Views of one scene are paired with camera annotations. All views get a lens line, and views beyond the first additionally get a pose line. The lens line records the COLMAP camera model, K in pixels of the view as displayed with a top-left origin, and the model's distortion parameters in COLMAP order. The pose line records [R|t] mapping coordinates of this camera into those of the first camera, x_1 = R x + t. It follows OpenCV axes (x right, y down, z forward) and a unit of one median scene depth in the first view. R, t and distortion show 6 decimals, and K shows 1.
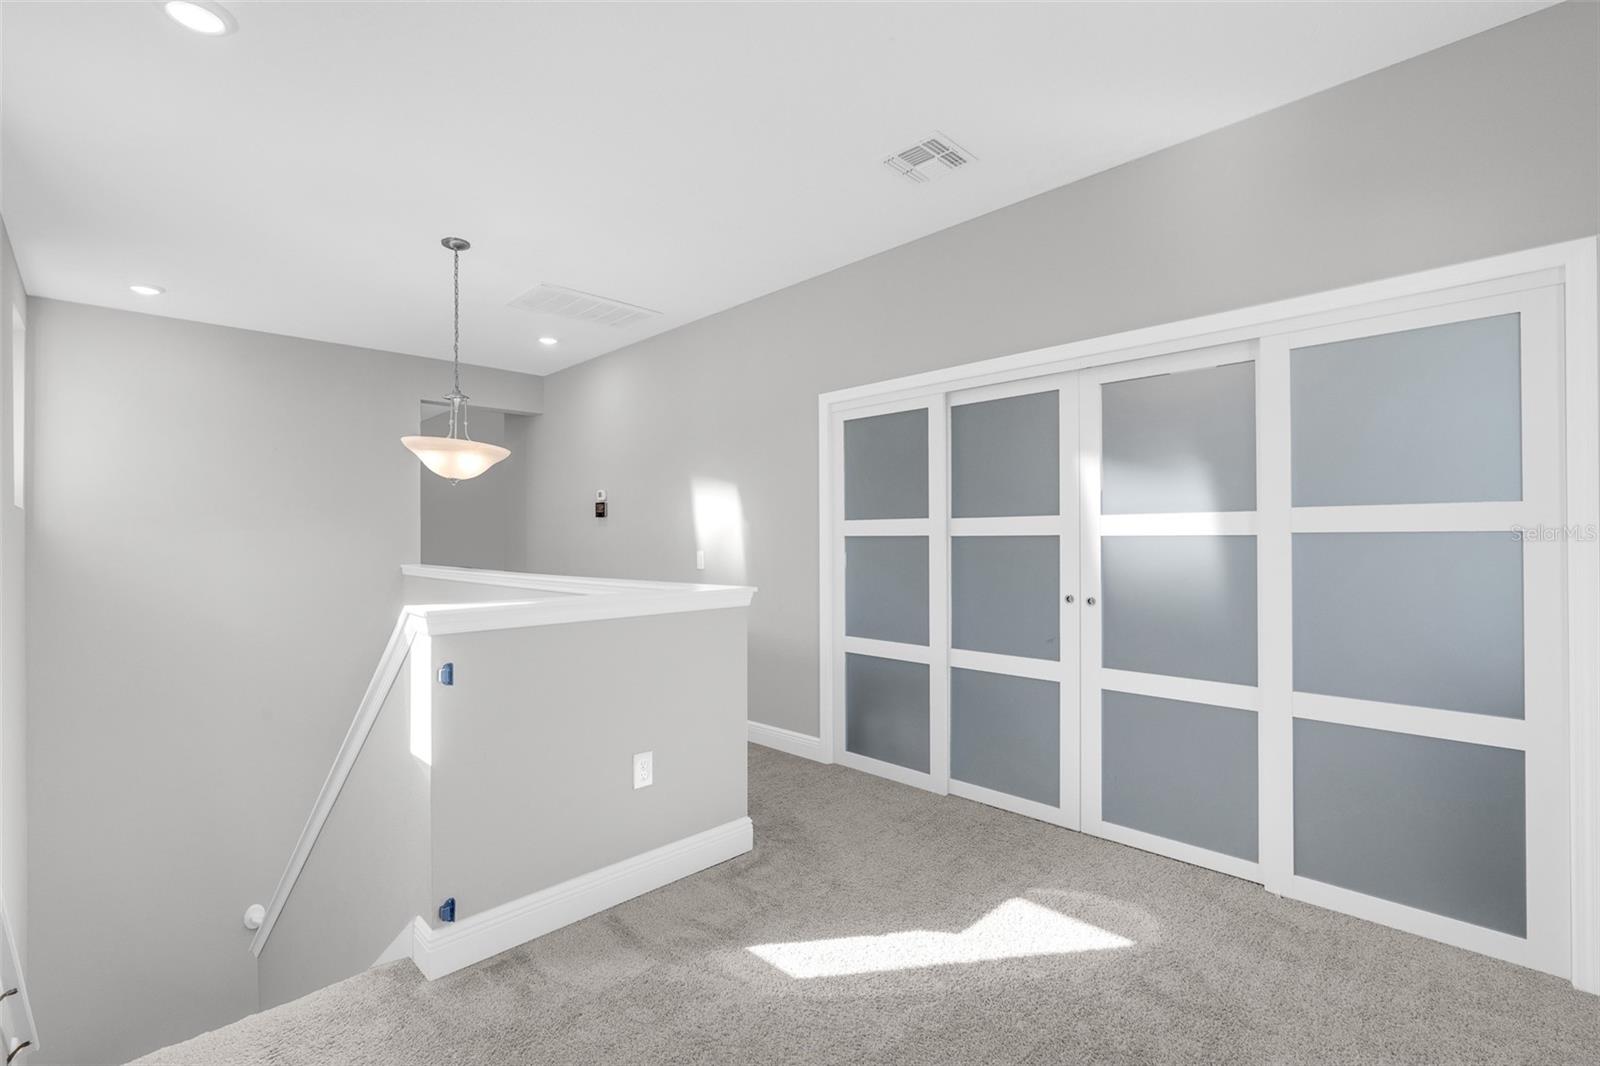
lens RADIAL K [[710.5, 0, 799.5], [0, 710.5, 528.8], [0, 0, 1]] dist [-0.009877, 0.002556]
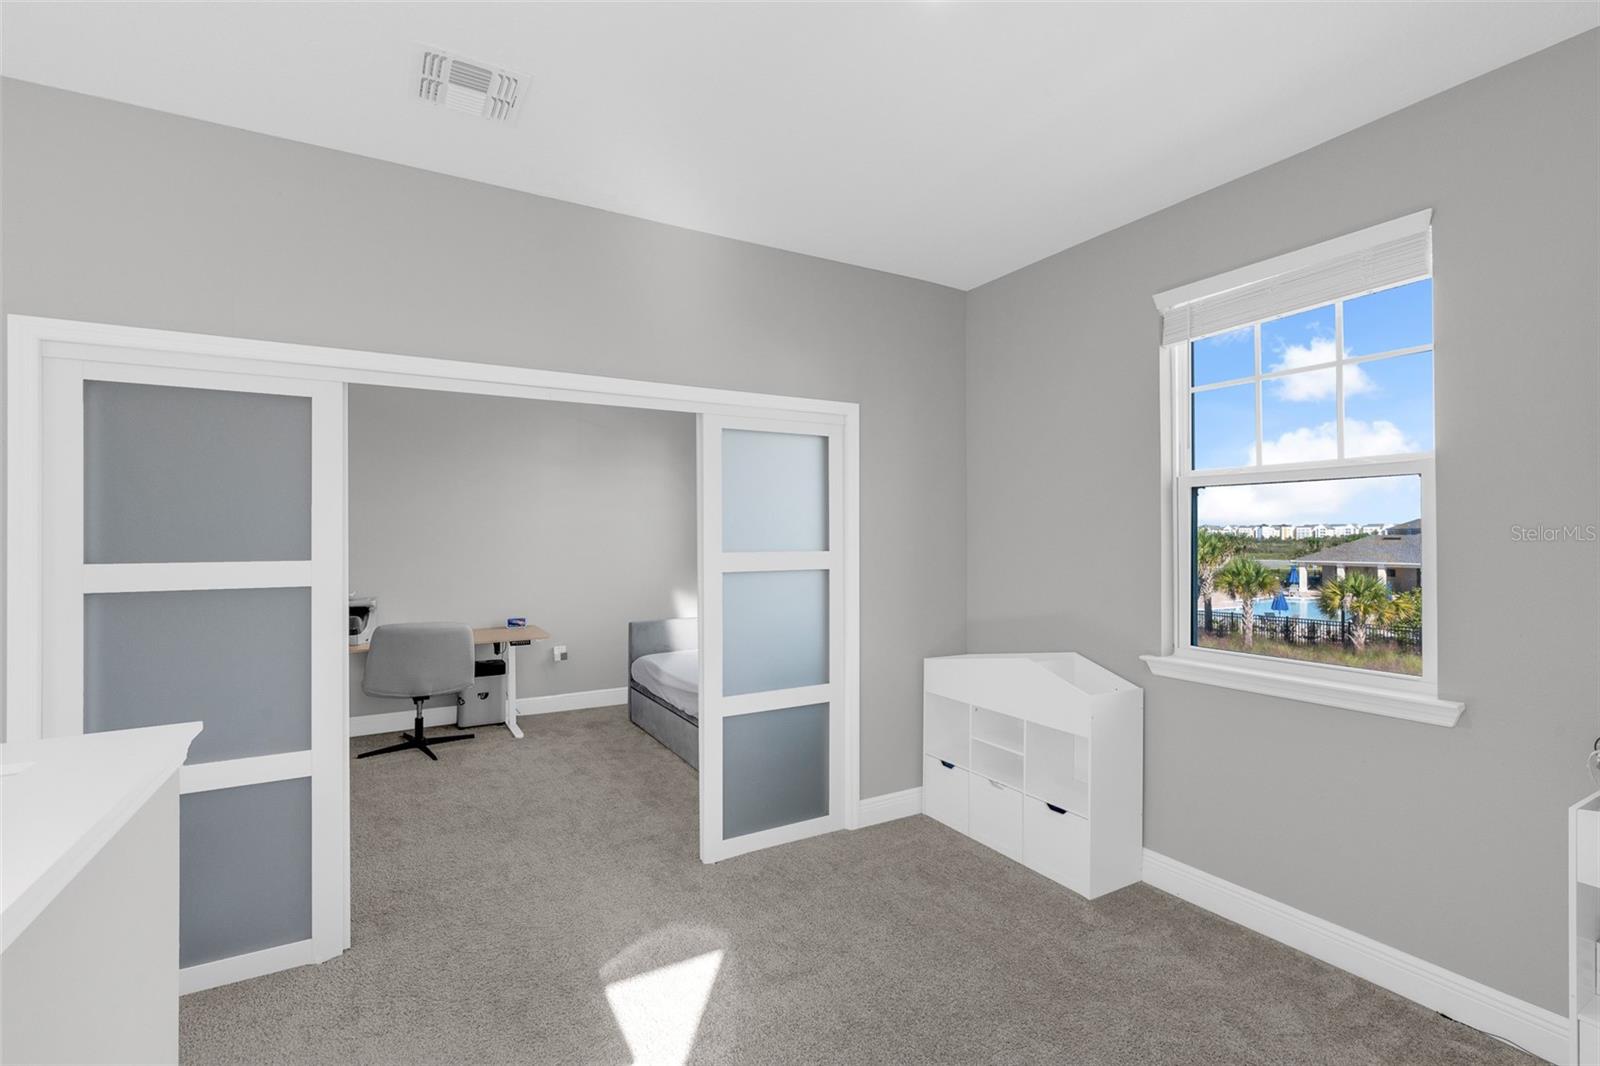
lens RADIAL K [[710.5, 0, 792.7], [0, 710.5, 531.9], [0, 0, 1]] dist [-0.009877, 0.002556]
pose [[0.255530, 0.006967, 0.966776, -0.413692], [-0.009089, 0.999947, -0.004804, -0.050754], [-0.966758, -0.007559, 0.255580, 0.448567]]
